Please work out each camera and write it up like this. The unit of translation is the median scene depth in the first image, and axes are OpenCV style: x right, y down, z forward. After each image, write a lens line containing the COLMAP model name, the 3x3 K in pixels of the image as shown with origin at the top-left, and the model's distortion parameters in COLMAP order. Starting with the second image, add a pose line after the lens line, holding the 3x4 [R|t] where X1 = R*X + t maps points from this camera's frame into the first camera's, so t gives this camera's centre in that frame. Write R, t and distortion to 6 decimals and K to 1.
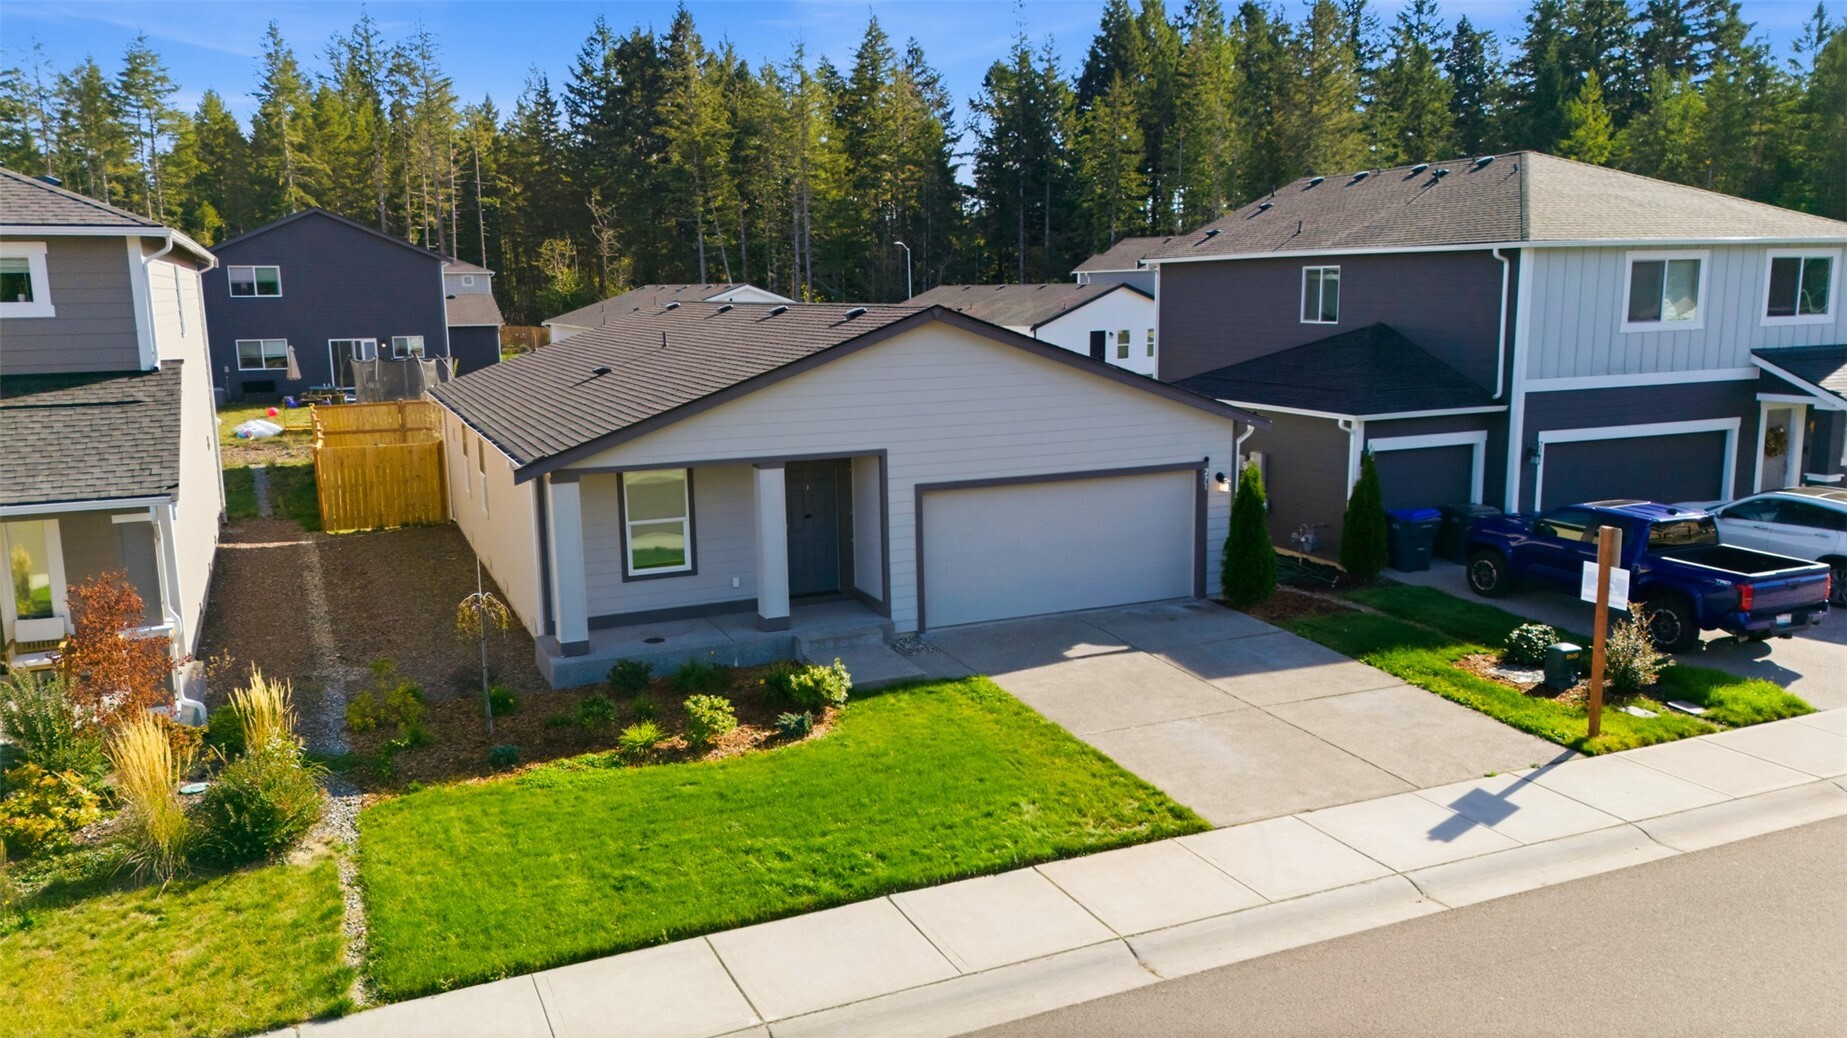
lens RADIAL K [[1362.0, 0, 923.5], [0, 1362.0, 519.0], [0, 0, 1]] dist [0.041071, -0.002735]
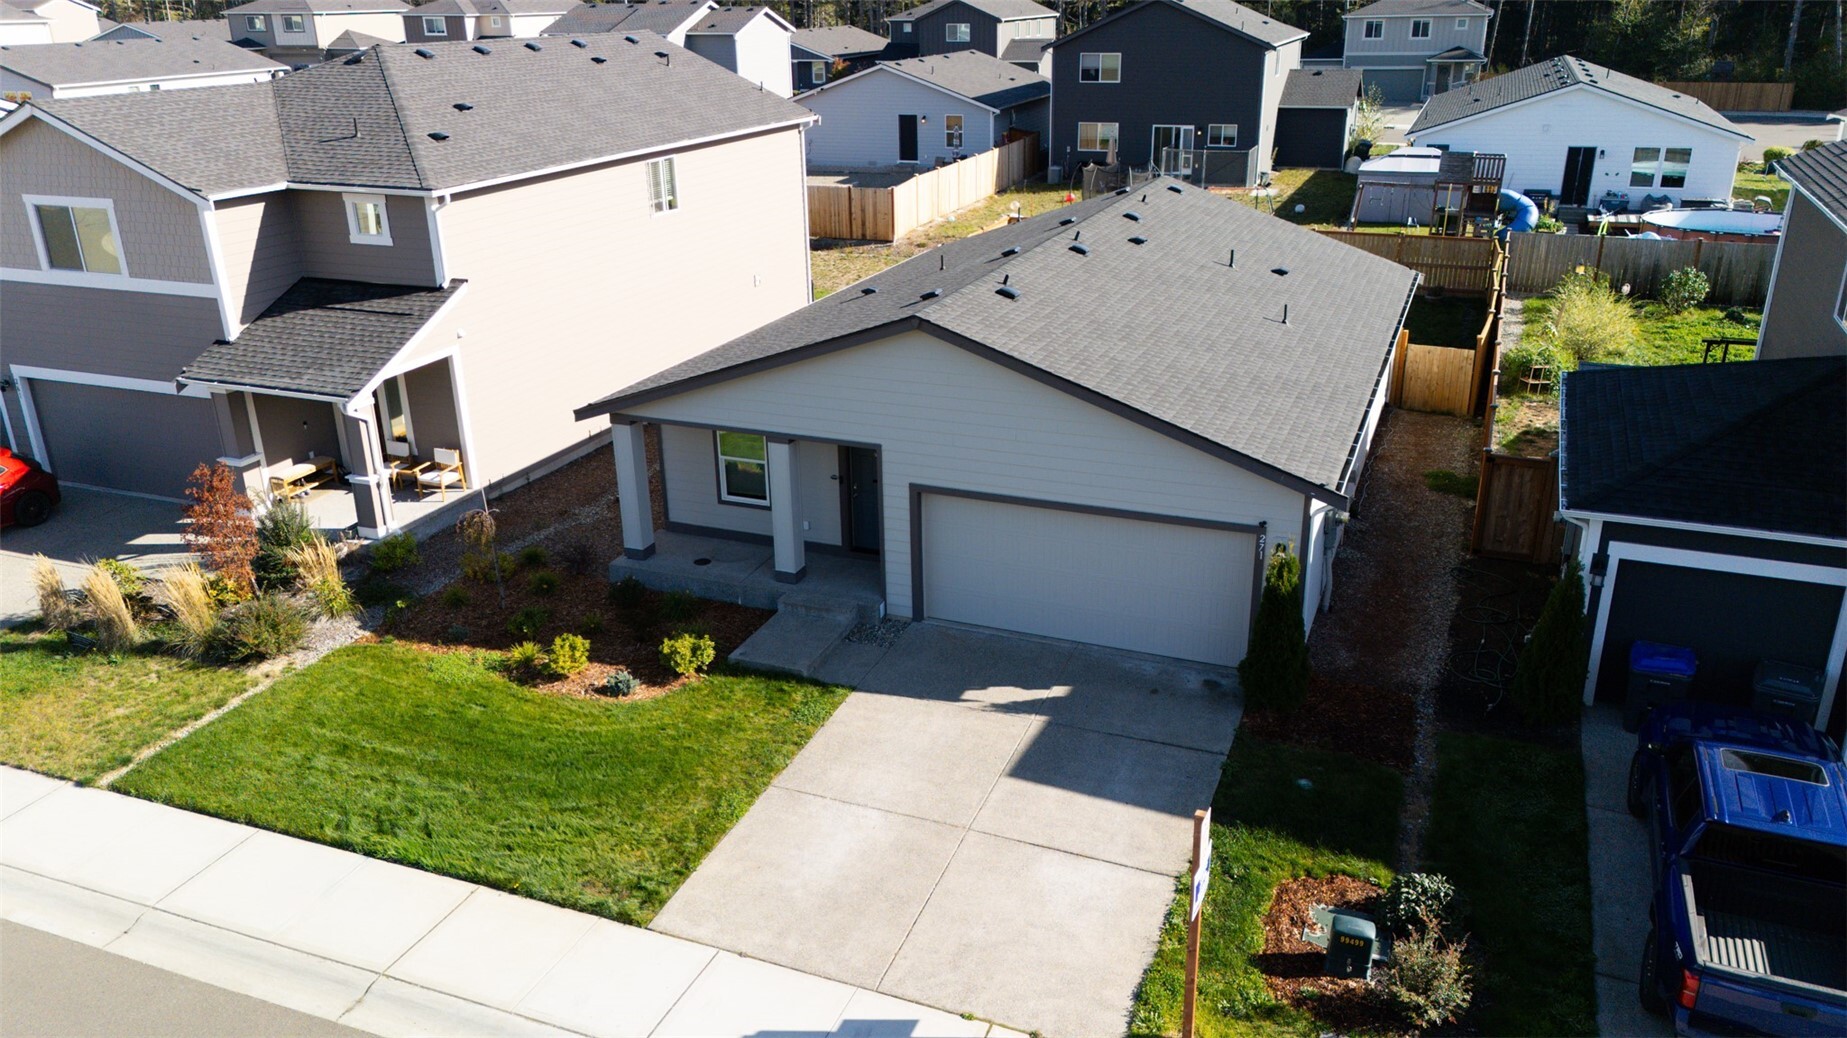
lens RADIAL K [[1357.9, 0, 923.5], [0, 1357.9, 519.0], [0, 0, 1]] dist [0.085944, -0.095306]
pose [[0.690046, 0.265238, -0.673414, 0.788113], [-0.116618, 0.959019, 0.258231, -0.299929], [0.714309, -0.099659, 0.692698, 0.352923]]
